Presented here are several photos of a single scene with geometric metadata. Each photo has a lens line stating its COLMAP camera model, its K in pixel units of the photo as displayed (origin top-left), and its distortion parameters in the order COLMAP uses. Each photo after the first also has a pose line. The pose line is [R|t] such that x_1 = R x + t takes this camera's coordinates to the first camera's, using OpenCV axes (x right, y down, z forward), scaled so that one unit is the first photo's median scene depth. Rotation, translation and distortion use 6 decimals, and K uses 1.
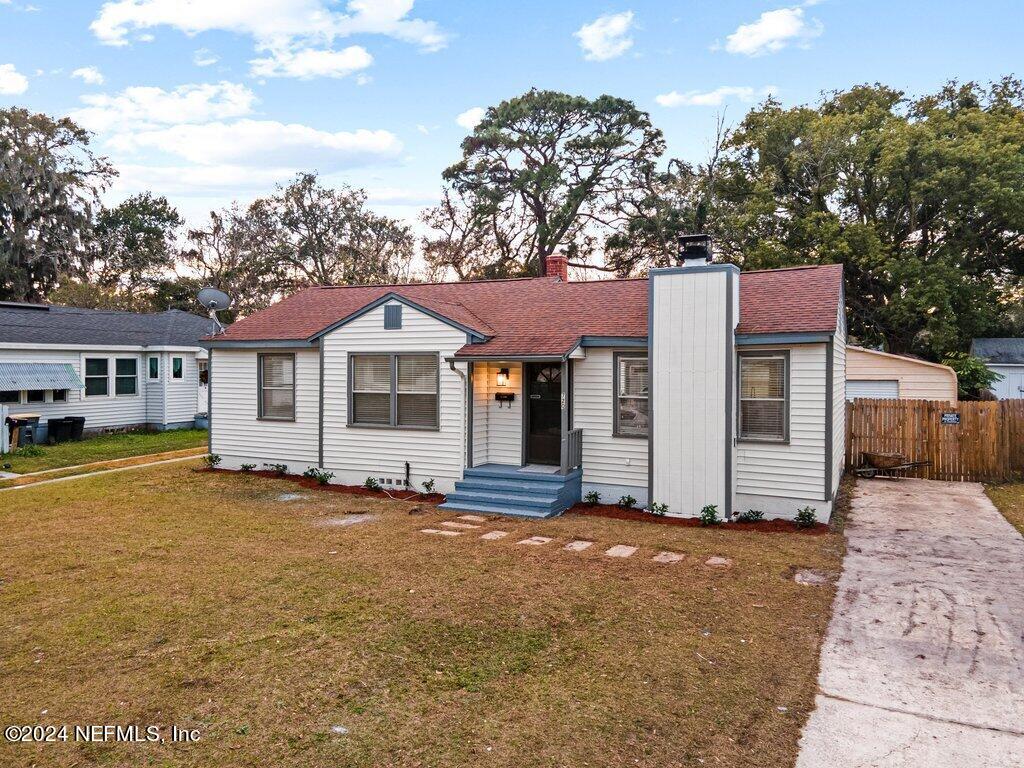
lens RADIAL K [[753.1, 0, 512.0], [0, 753.1, 384.0], [0, 0, 1]] dist [0.021703, 0.043857]
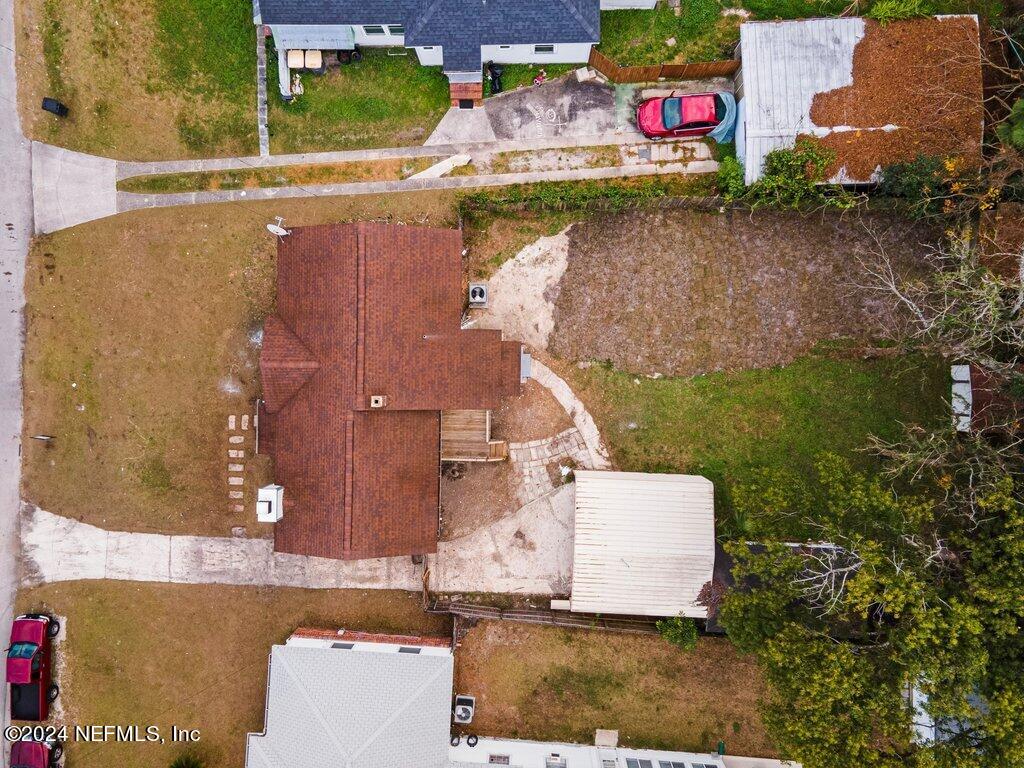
lens RADIAL K [[753.1, 0, 512.0], [0, 753.1, 384.0], [0, 0, 1]] dist [0.021703, 0.043857]
pose [[0.420420, 0.907309, 0.006111, 0.173946], [0.006199, -0.009608, 0.999935, -2.225844], [0.907309, -0.420354, -0.009664, 1.635205]]
